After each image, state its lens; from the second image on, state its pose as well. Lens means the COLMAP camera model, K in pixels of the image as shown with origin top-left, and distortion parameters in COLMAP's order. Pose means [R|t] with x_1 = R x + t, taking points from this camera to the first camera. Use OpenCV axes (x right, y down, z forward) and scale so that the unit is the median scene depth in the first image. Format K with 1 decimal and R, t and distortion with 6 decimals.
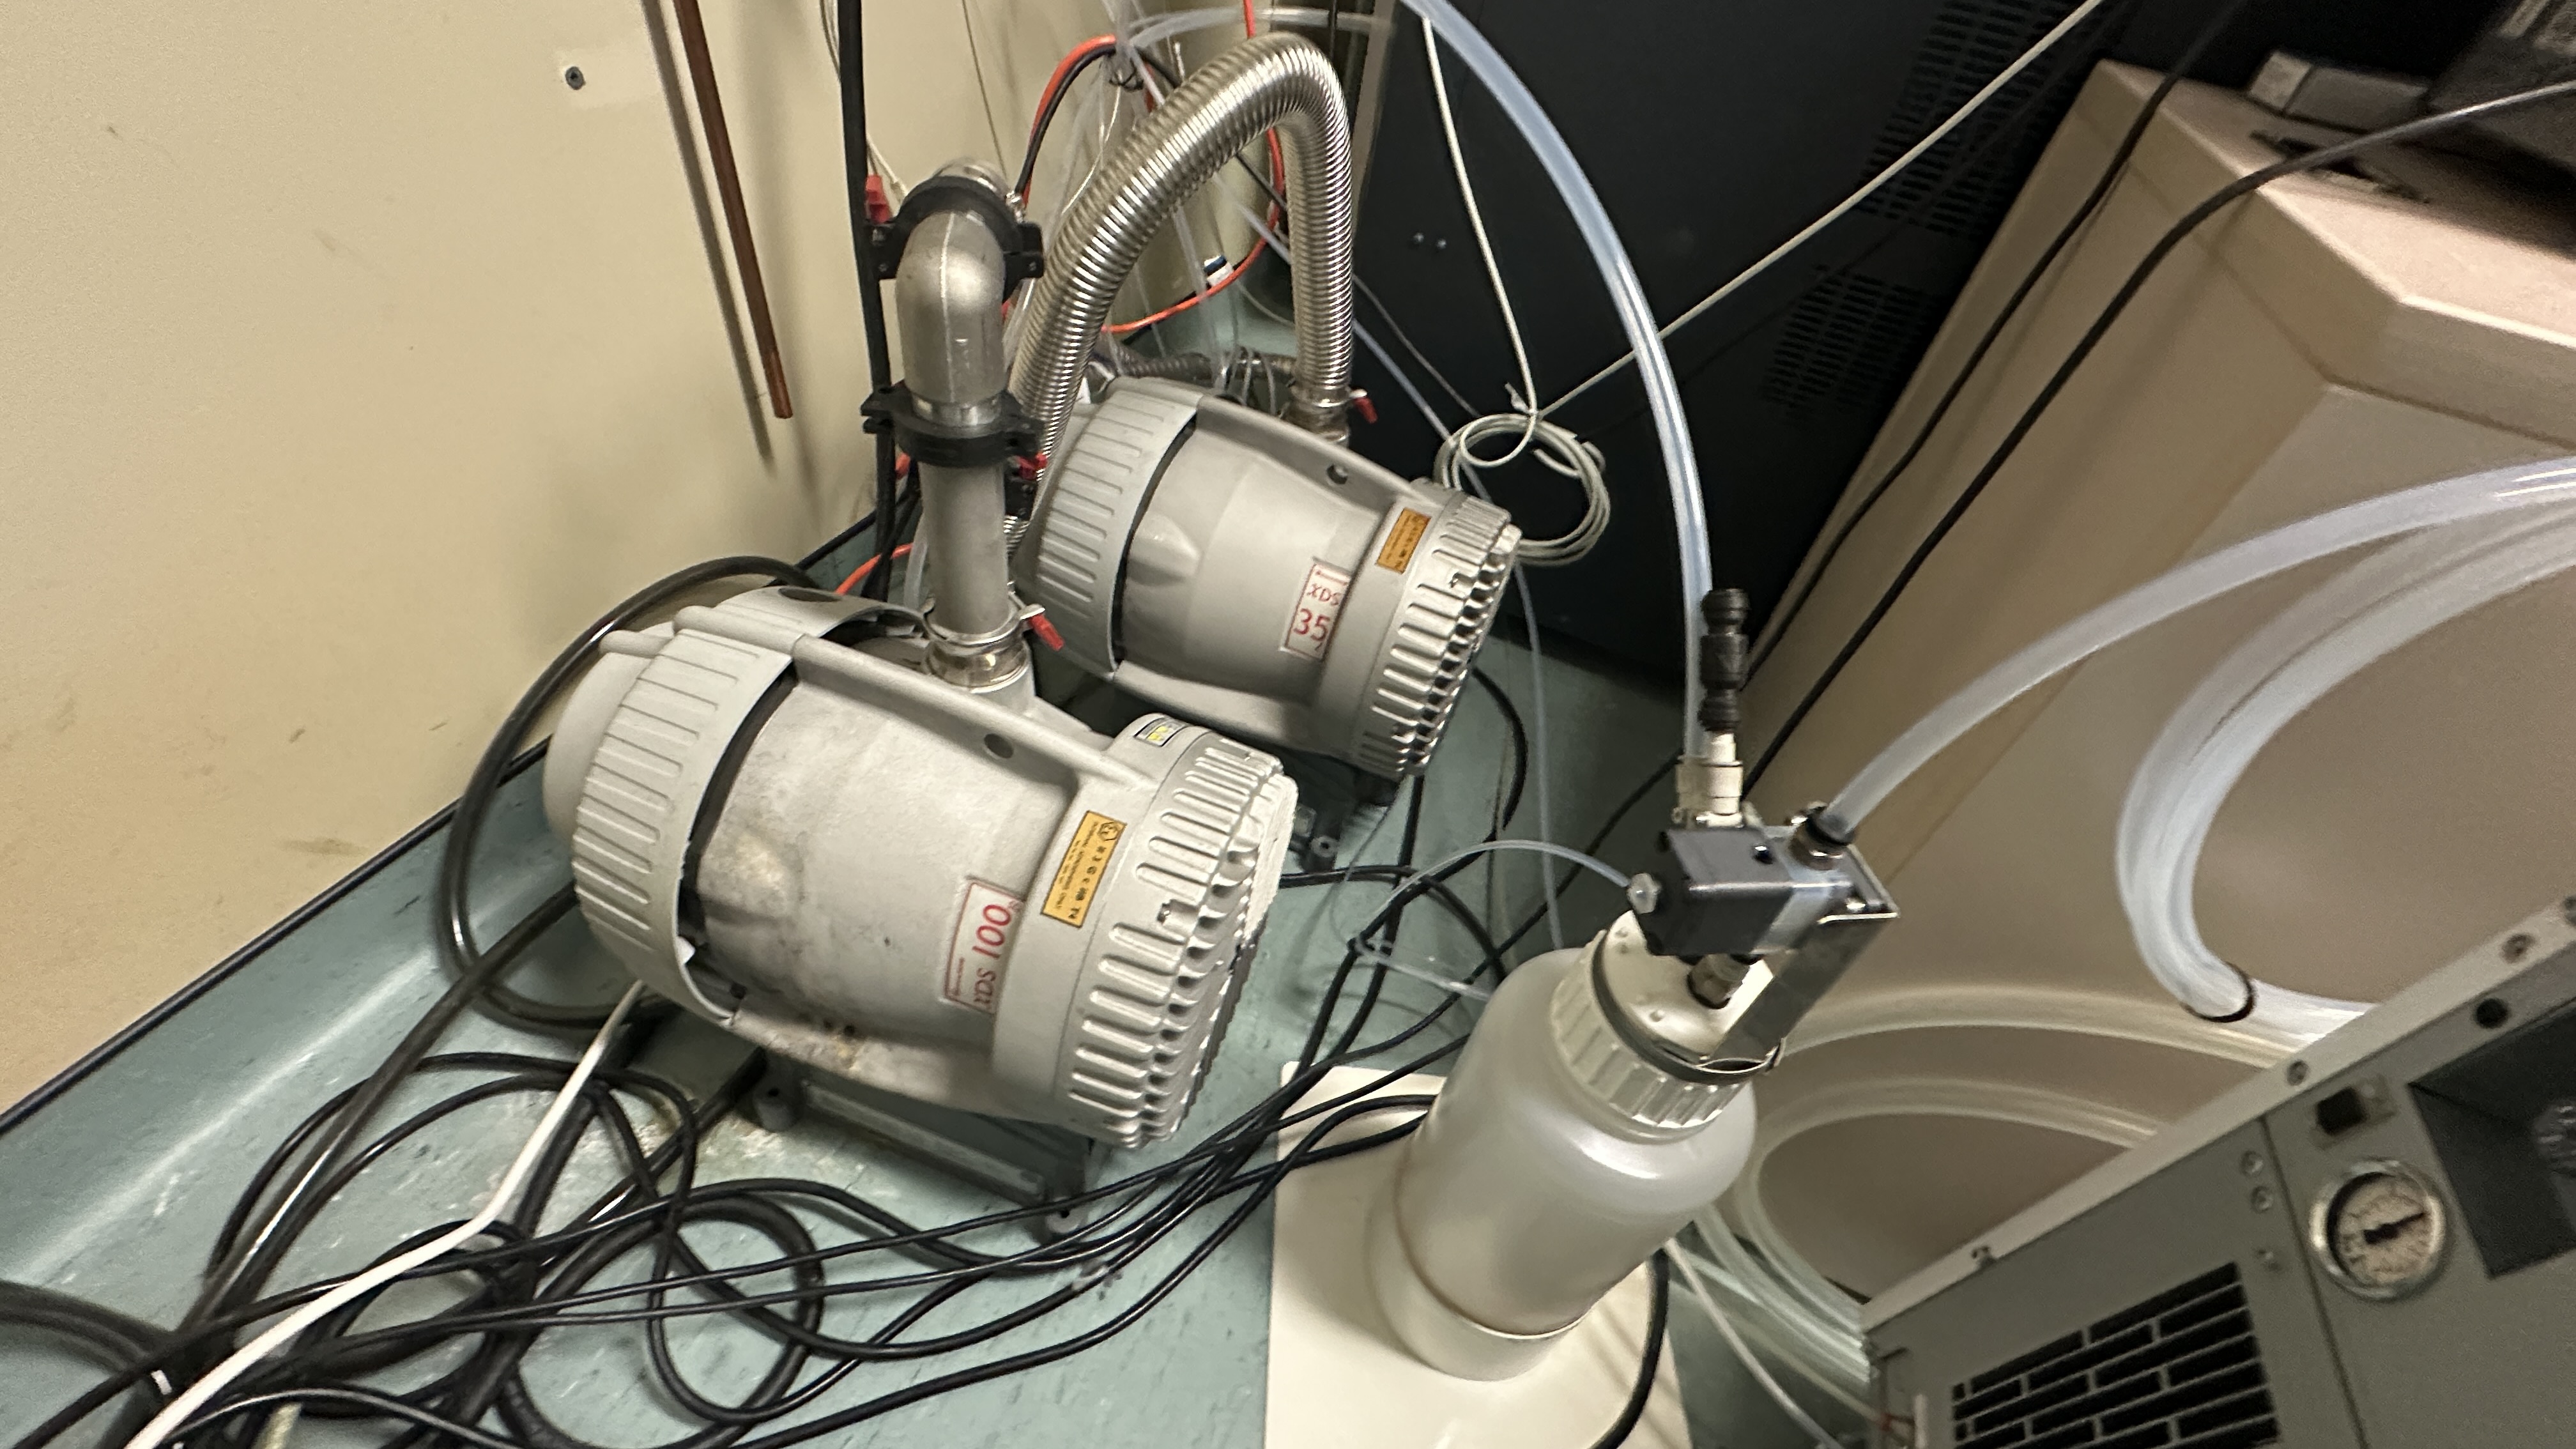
lens RADIAL K [[1035.8, 0, 1286.5], [0, 1035.8, 718.6], [0, 0, 1]] dist [-0.000627, -0.000055]
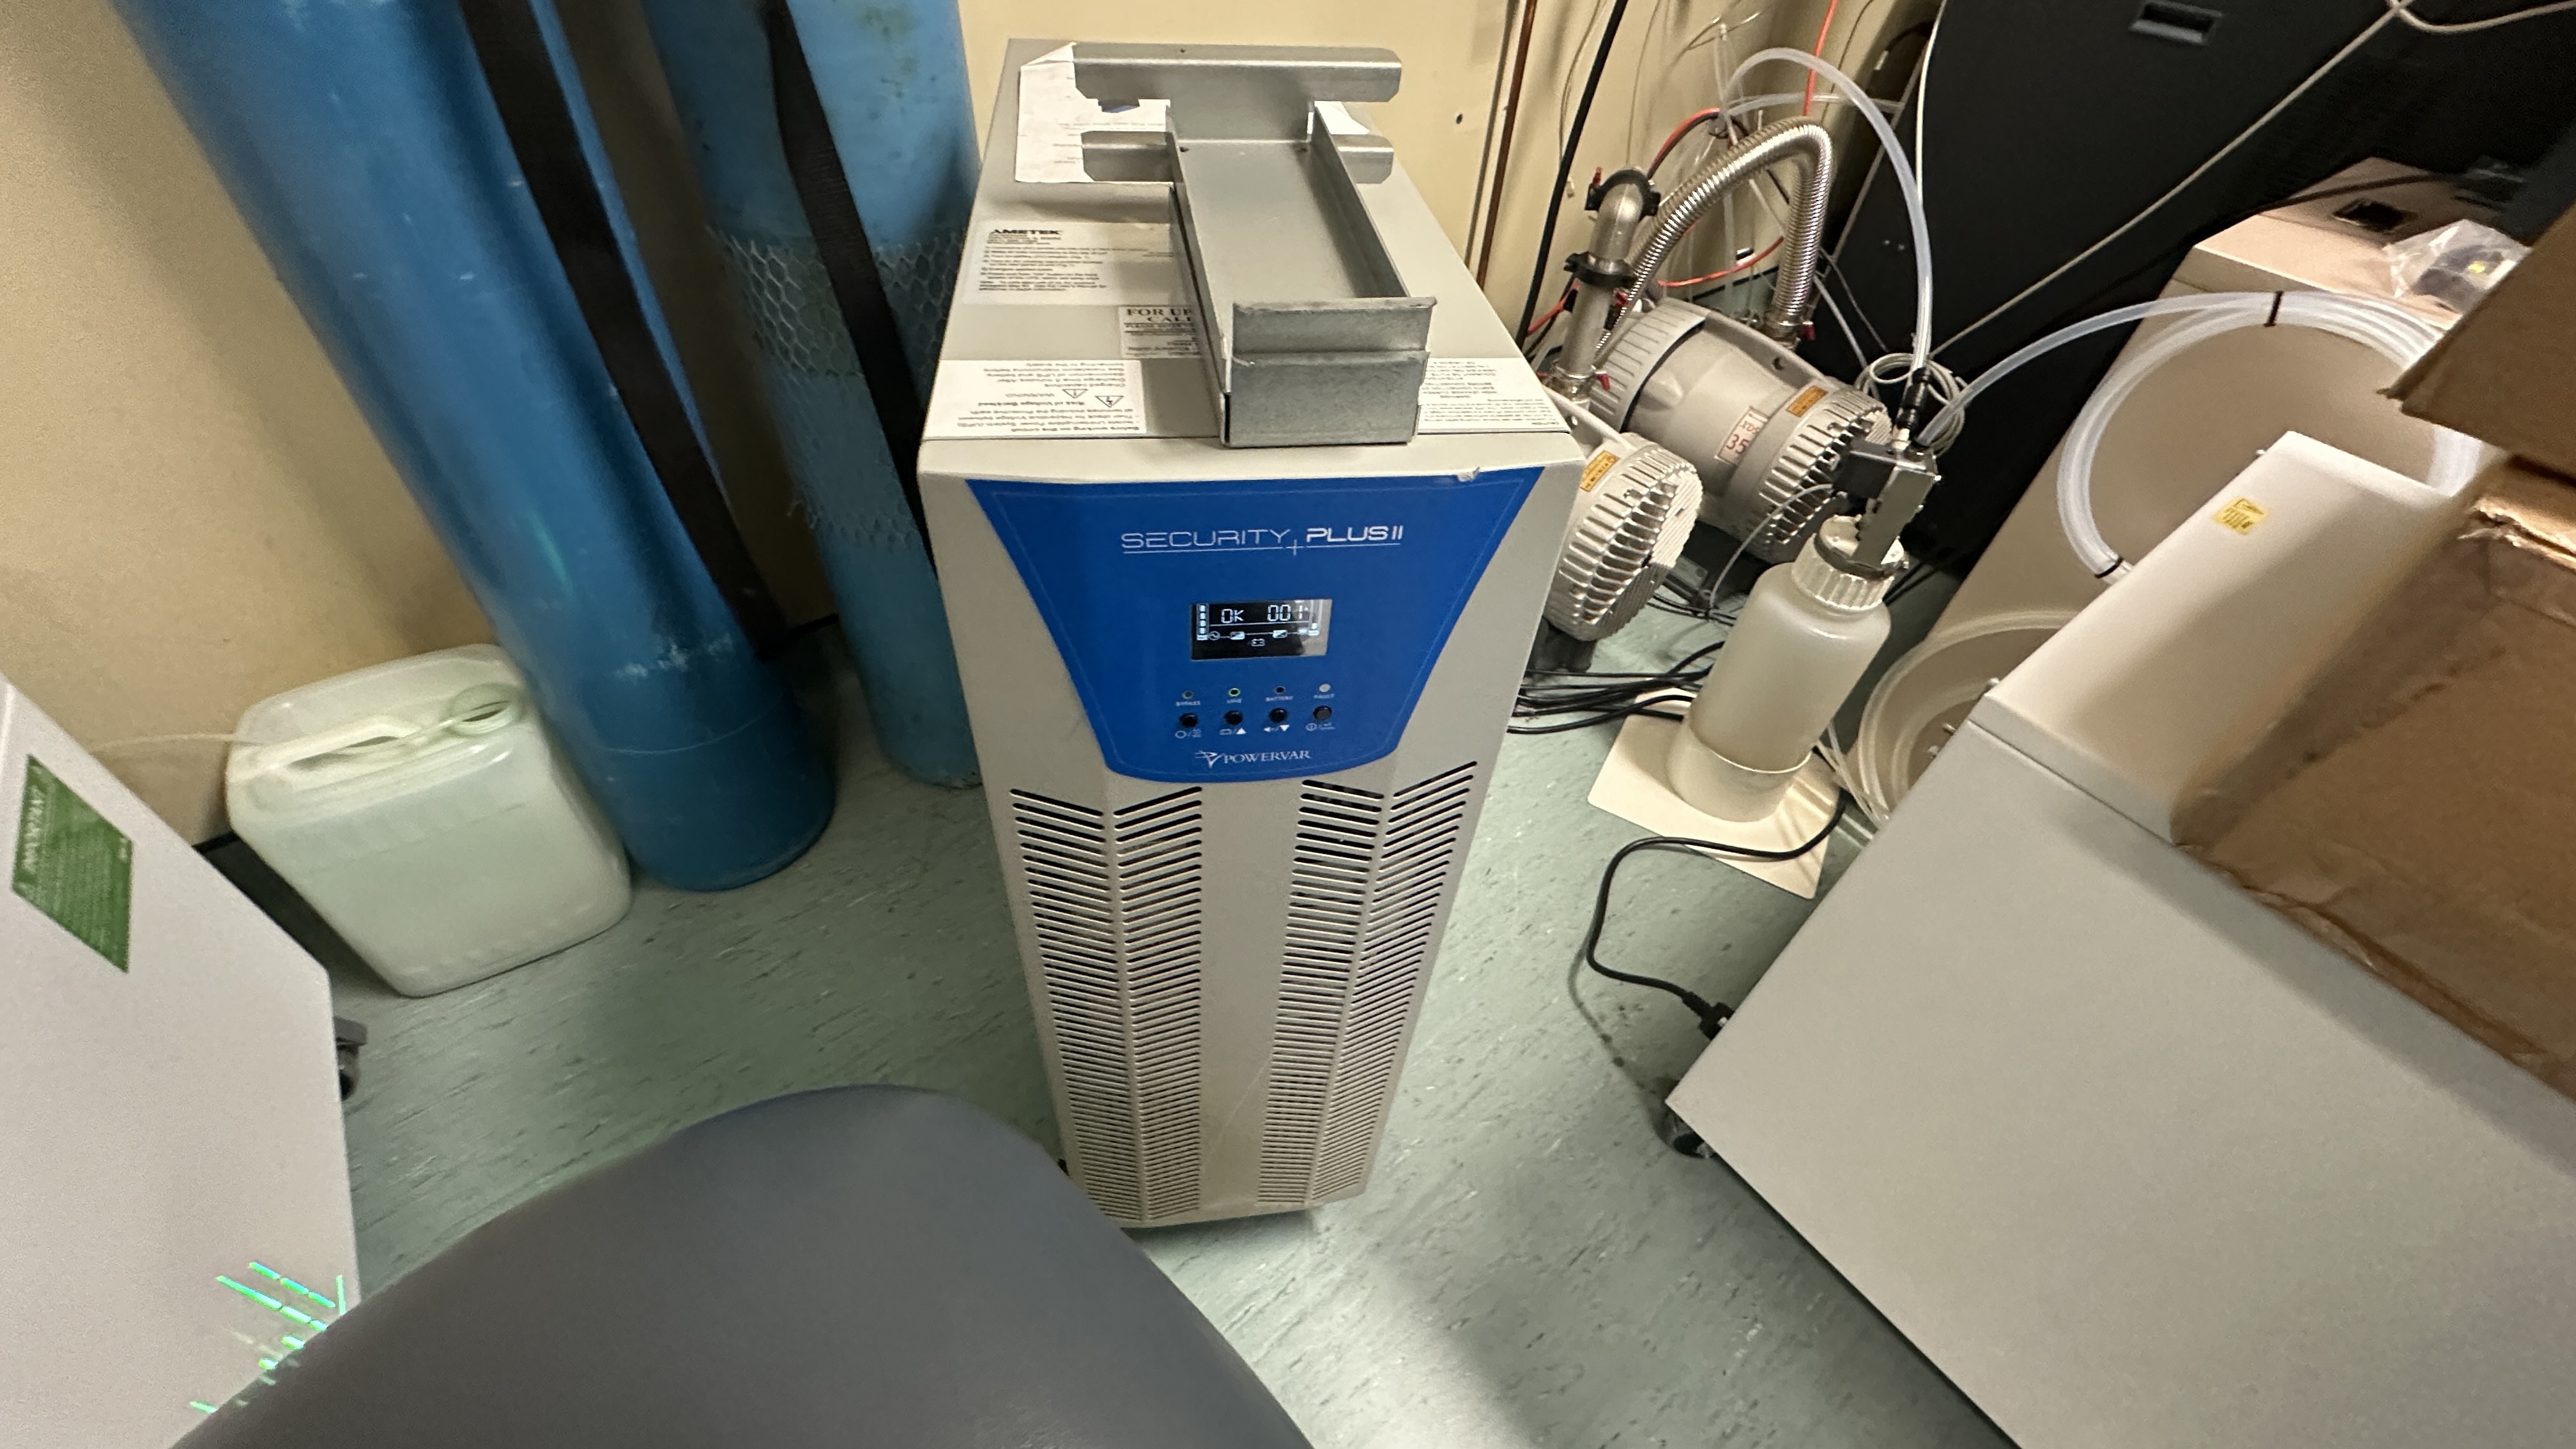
lens RADIAL K [[1035.8, 0, 1275.3], [0, 1035.8, 732.5], [0, 0, 1]] dist [-0.000627, -0.000055]
pose [[0.882680, 0.275931, -0.380444, 0.135940], [-0.283712, 0.958206, 0.036724, 0.535506], [0.374677, 0.075521, 0.924075, -0.876013]]
